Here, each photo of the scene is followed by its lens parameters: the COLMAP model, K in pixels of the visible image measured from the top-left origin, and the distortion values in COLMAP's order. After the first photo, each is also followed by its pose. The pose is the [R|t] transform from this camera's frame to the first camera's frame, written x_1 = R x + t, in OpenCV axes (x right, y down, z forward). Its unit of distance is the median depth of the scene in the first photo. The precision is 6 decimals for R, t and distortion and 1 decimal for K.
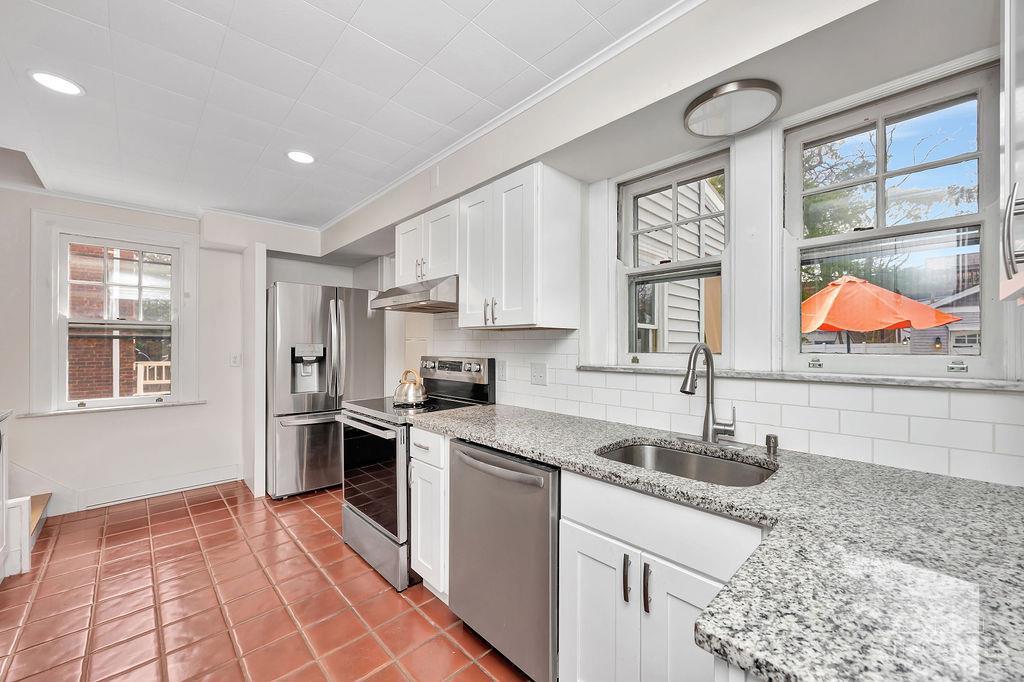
lens RADIAL K [[394.3, 0, 516.7], [0, 394.3, 346.3], [0, 0, 1]] dist [-0.002858, 0.000478]
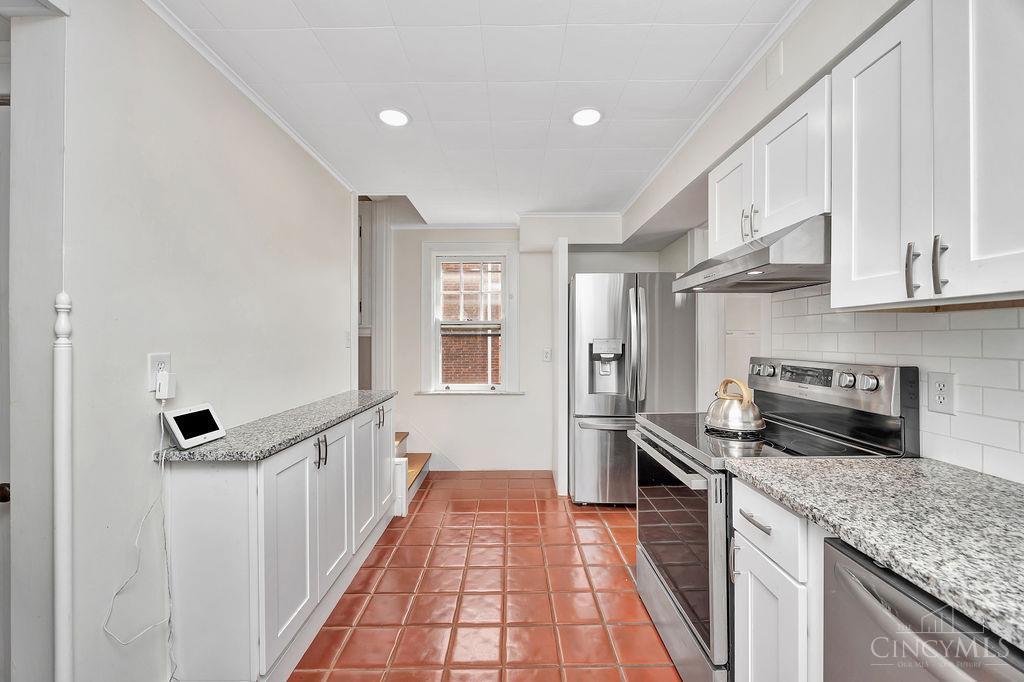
lens RADIAL K [[394.3, 0, 507.6], [0, 394.3, 338.8], [0, 0, 1]] dist [-0.002858, 0.000478]
pose [[0.708884, -0.005522, -0.705303, -0.065483], [0.000977, 0.999976, -0.006847, -0.002520], [0.705324, 0.004165, 0.708872, 0.245238]]
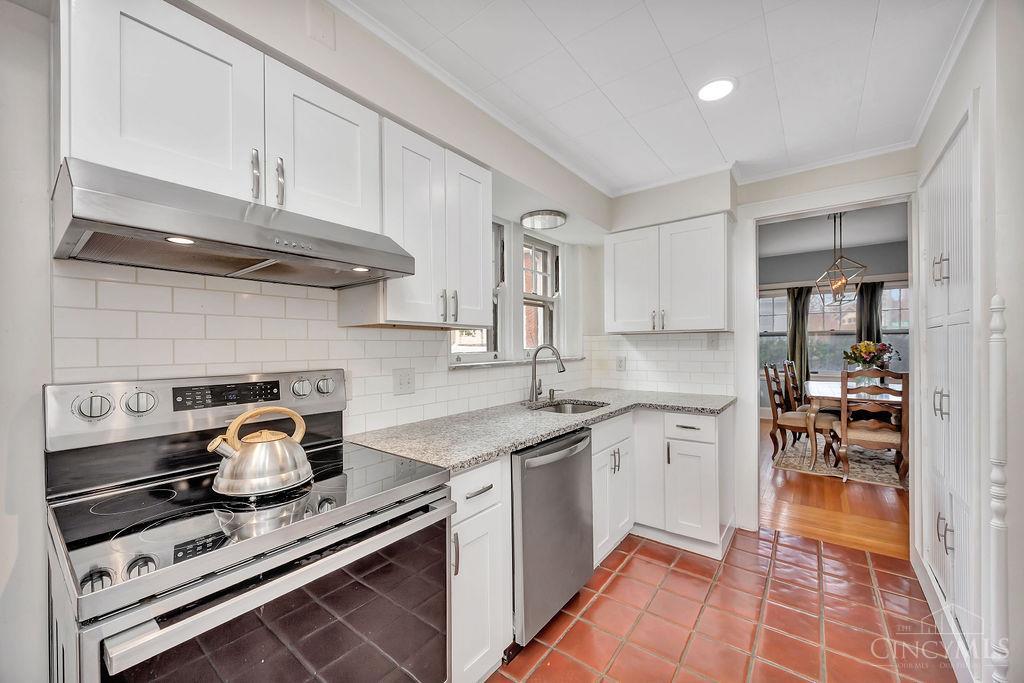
lens RADIAL K [[394.3, 0, 512.1], [0, 394.3, 343.9], [0, 0, 1]] dist [-0.002858, 0.000478]
pose [[-0.134716, -0.003766, 0.990877, -0.660014], [0.006282, 0.999969, 0.004655, -0.009668], [-0.990864, 0.006852, -0.134689, 0.719148]]
